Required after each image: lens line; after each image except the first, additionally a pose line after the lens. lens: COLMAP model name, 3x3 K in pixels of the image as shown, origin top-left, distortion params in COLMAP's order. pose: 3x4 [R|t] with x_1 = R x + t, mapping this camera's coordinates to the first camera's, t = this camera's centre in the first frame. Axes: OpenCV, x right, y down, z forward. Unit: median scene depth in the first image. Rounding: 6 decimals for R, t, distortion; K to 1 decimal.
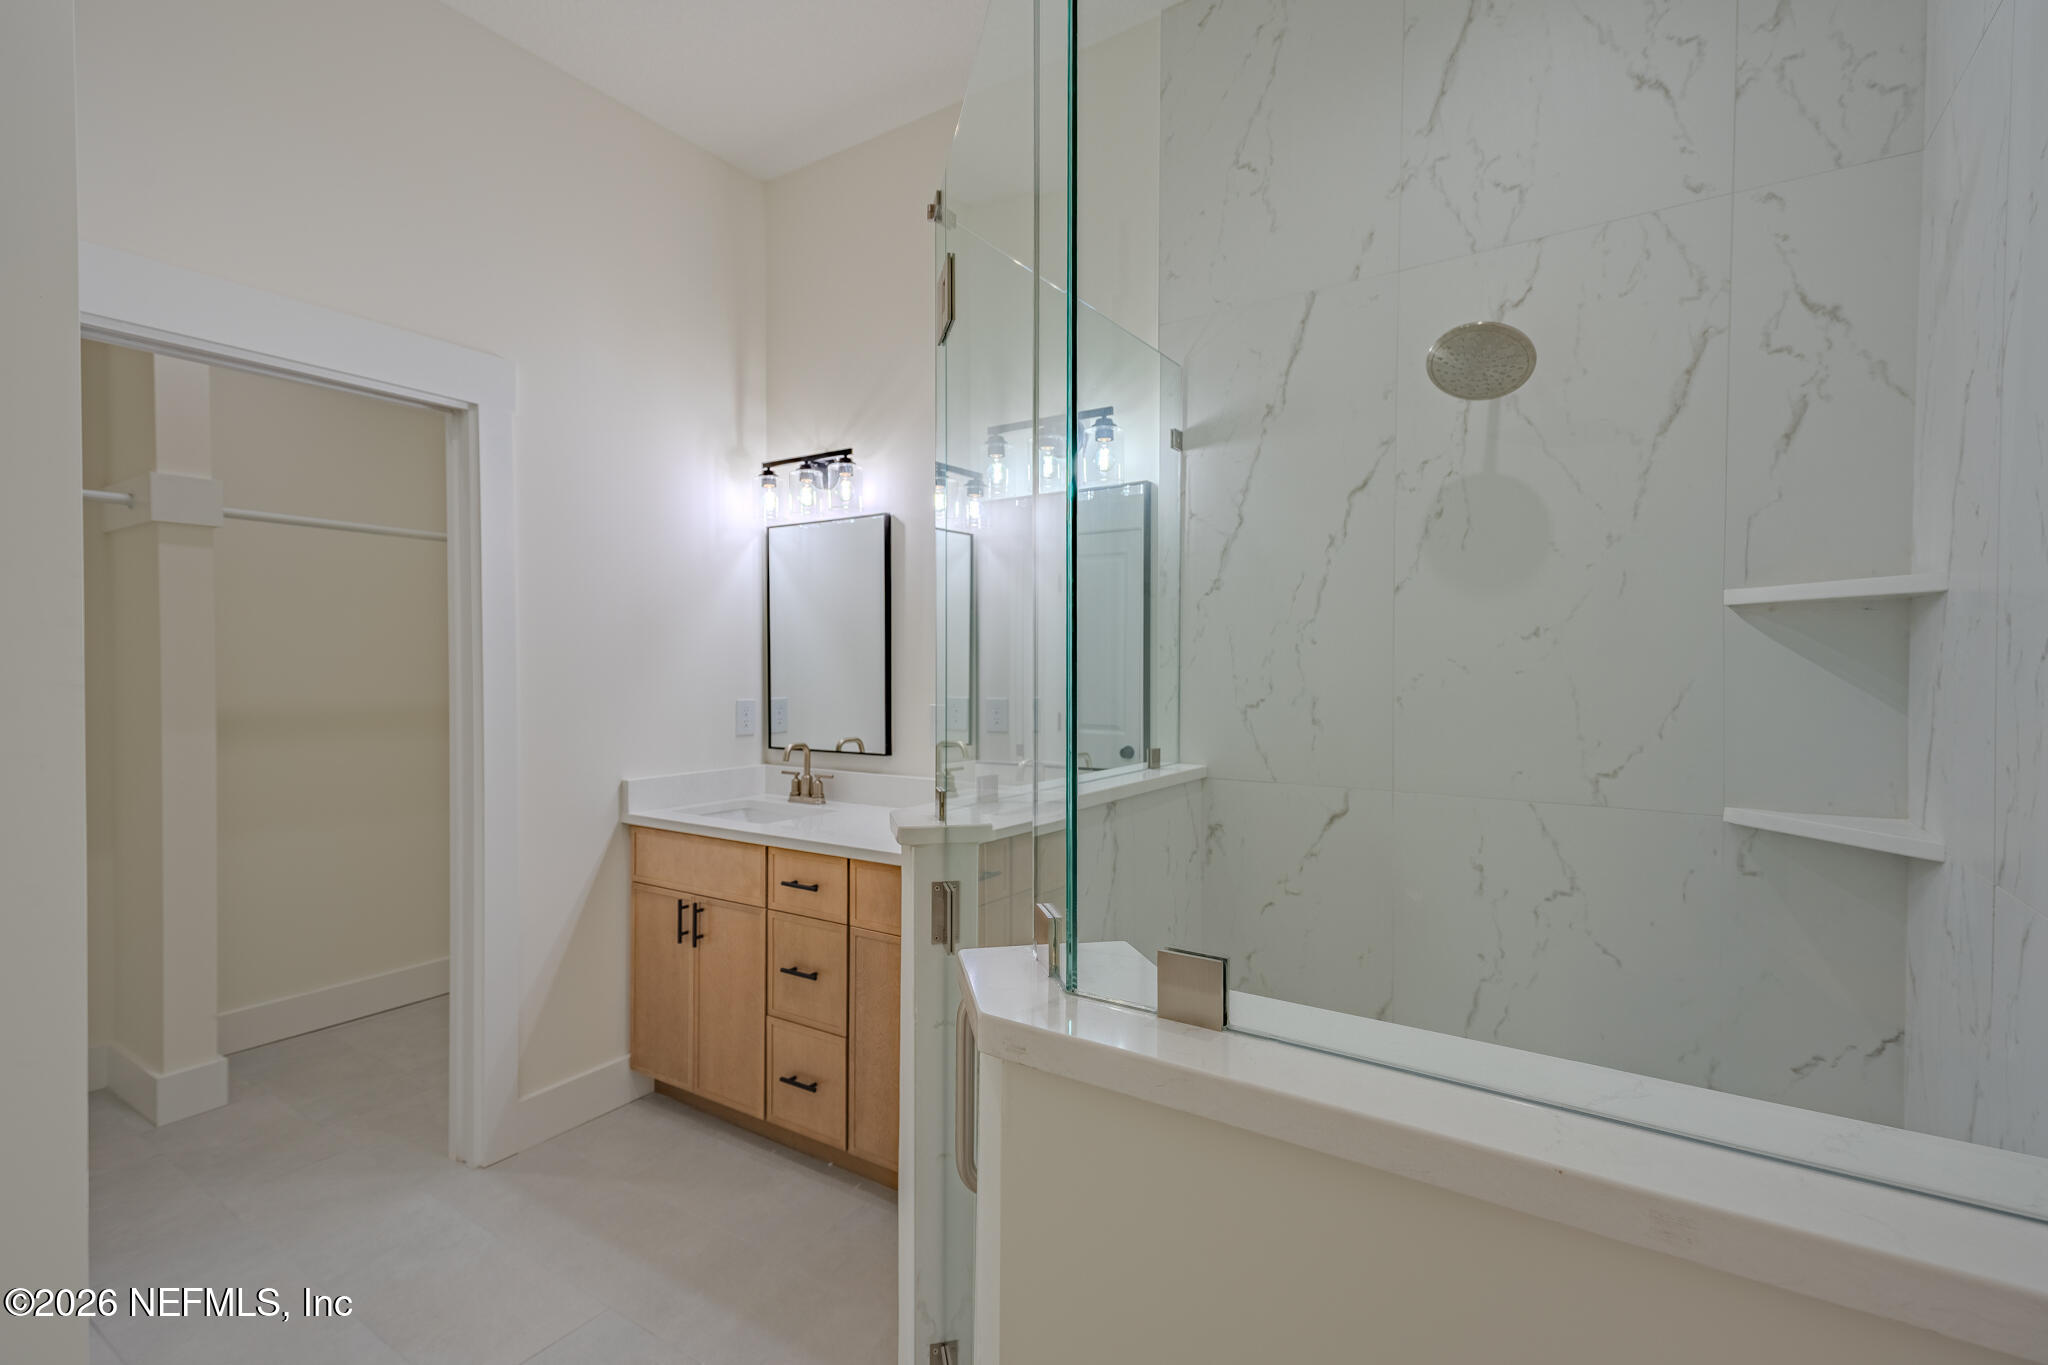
lens RADIAL K [[935.5, 0, 1009.6], [0, 935.5, 680.8], [0, 0, 1]] dist [0.023184, -0.005771]
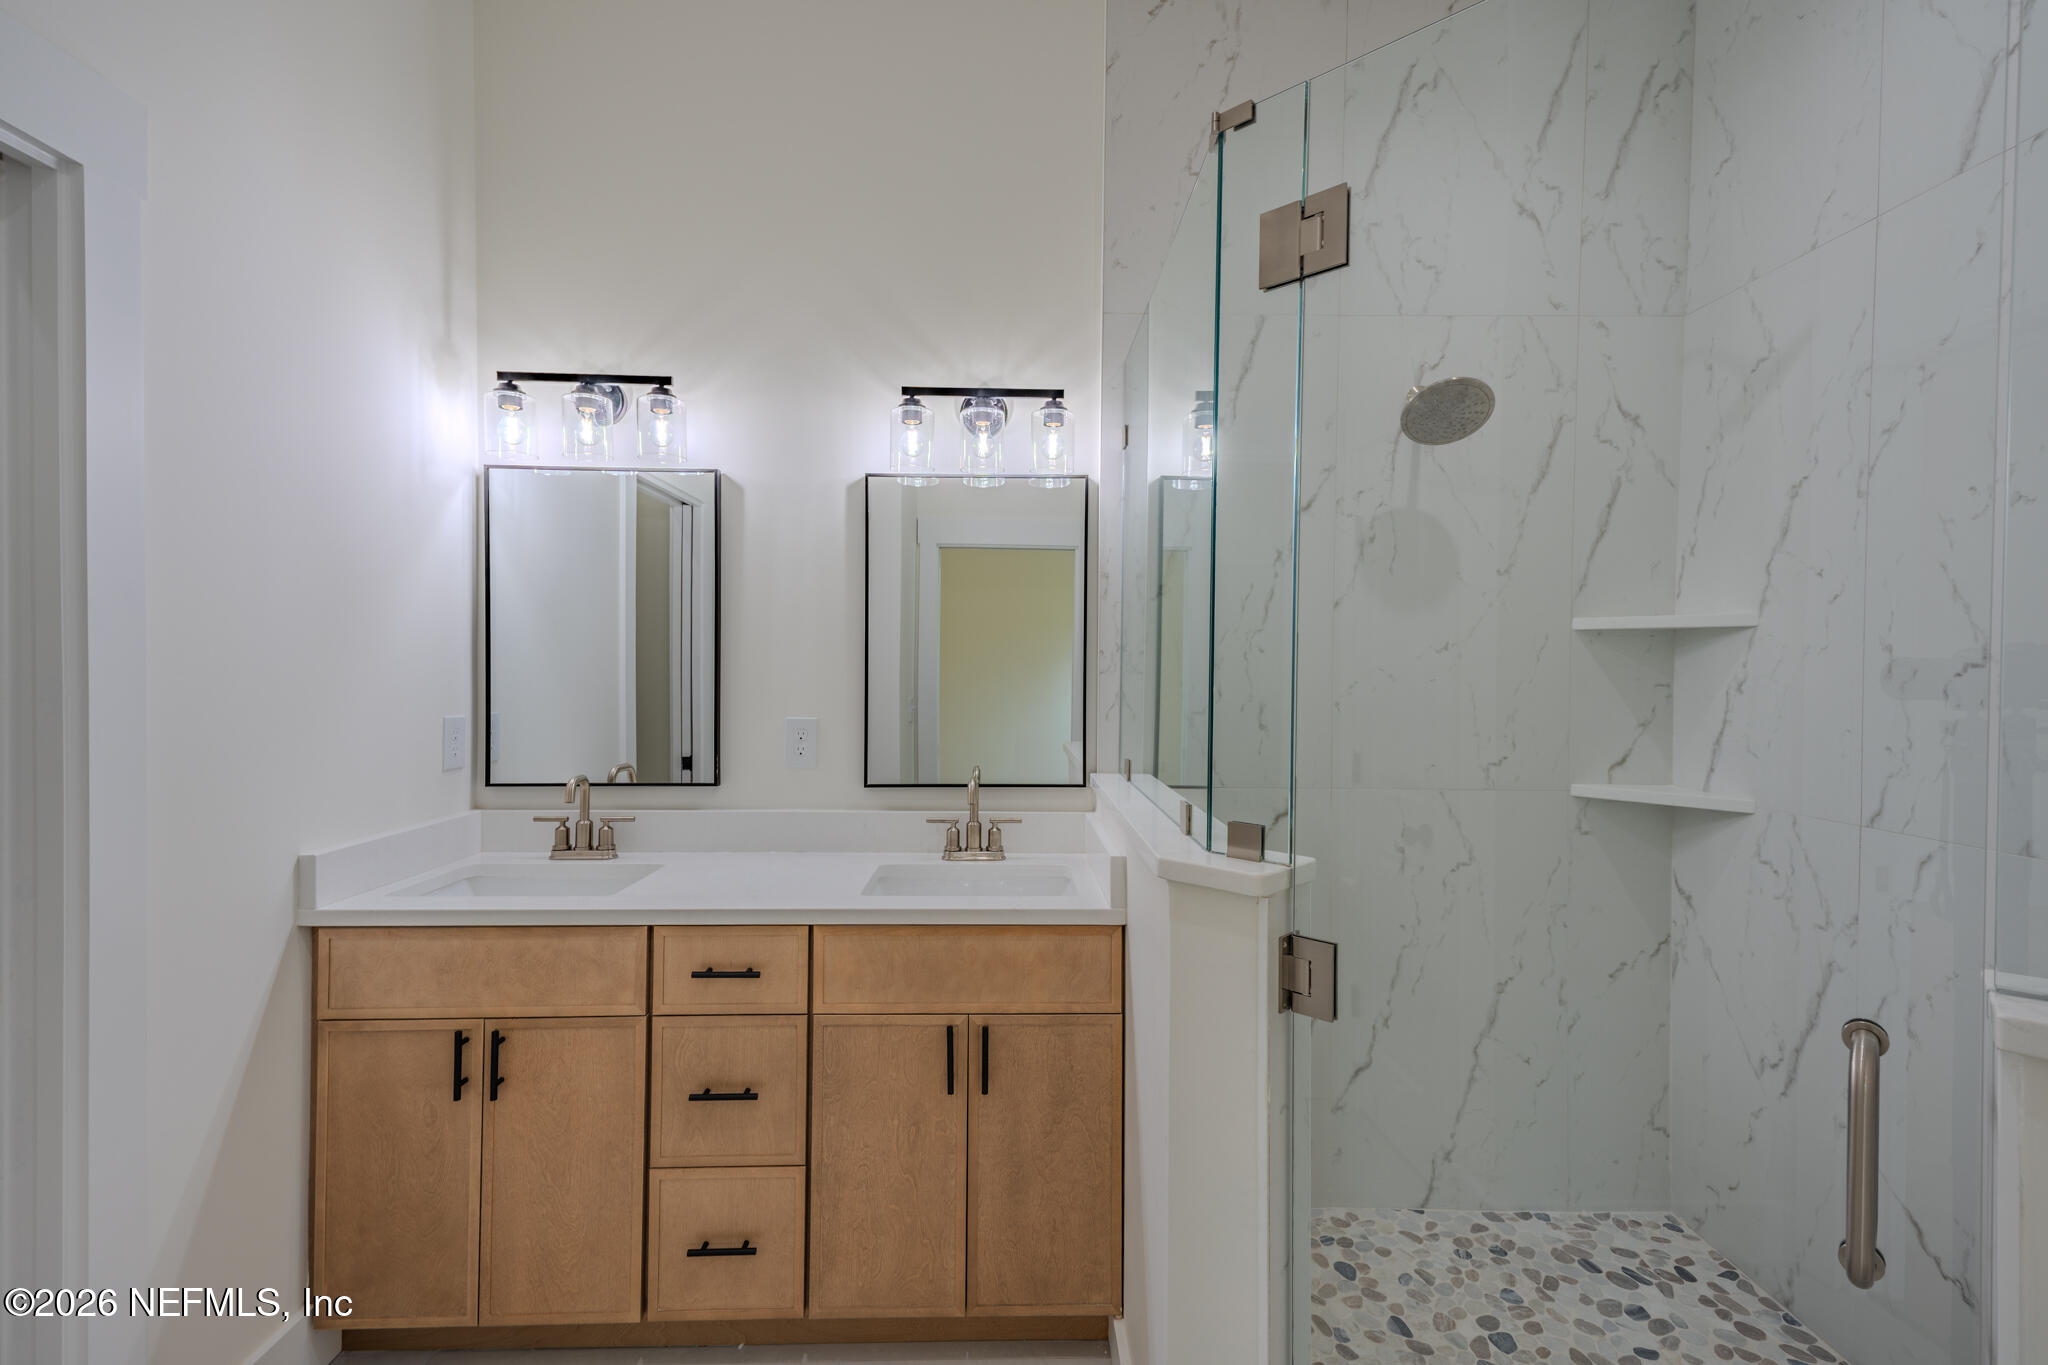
lens RADIAL K [[935.5, 0, 937.3], [0, 935.5, 677.6], [0, 0, 1]] dist [0.023184, -0.005771]
pose [[0.816418, 0.000513, 0.577462, -0.511516], [0.000756, 0.999998, -0.001958, -0.008422], [-0.577461, 0.002035, 0.816415, 0.317230]]
